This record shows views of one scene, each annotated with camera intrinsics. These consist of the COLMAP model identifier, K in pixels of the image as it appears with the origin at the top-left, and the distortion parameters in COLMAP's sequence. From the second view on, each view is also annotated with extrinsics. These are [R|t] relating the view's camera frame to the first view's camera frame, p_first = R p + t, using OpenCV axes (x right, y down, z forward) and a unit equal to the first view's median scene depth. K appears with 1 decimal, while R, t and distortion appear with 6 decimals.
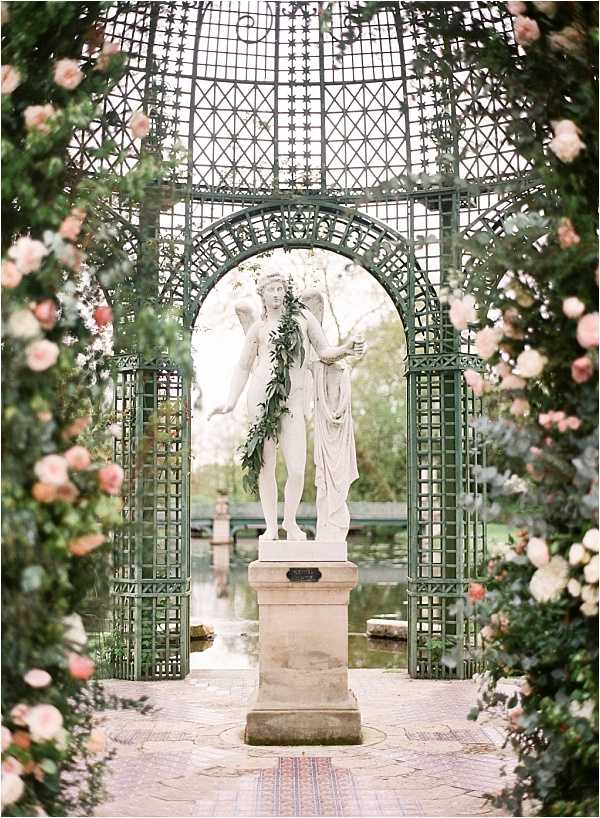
lens RADIAL K [[1180.4, 0, 302.5], [0, 1180.4, 410.6], [0, 0, 1]] dist [-0.093837, 0.000000]
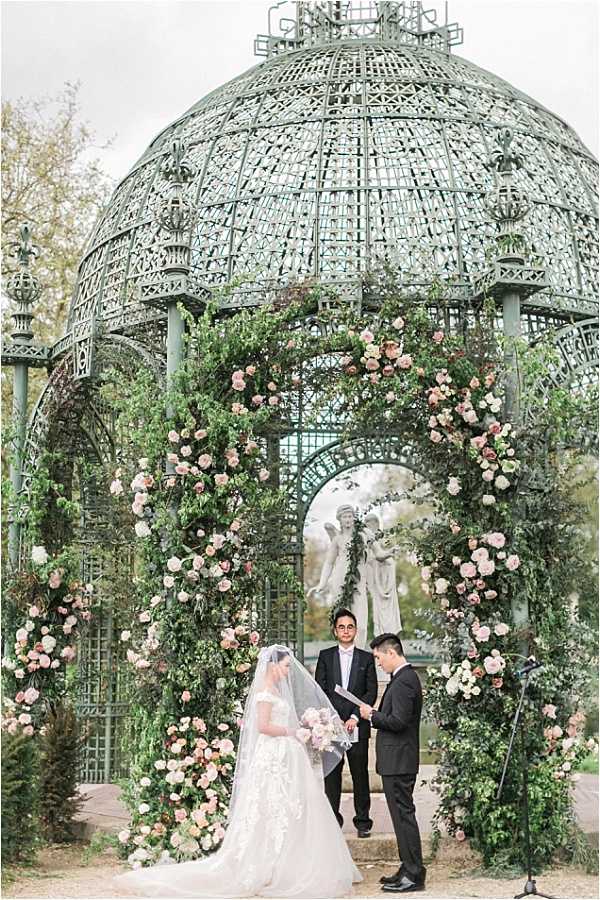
lens RADIAL K [[1300.7, 0, 302.9], [0, 1300.7, 458.9], [0, 0, 1]] dist [0.006415, 0.000000]
pose [[0.993700, -0.021221, -0.110043, 0.116493], [0.014382, 0.997937, -0.062568, -0.070356], [0.111144, 0.060592, 0.991955, -0.818182]]
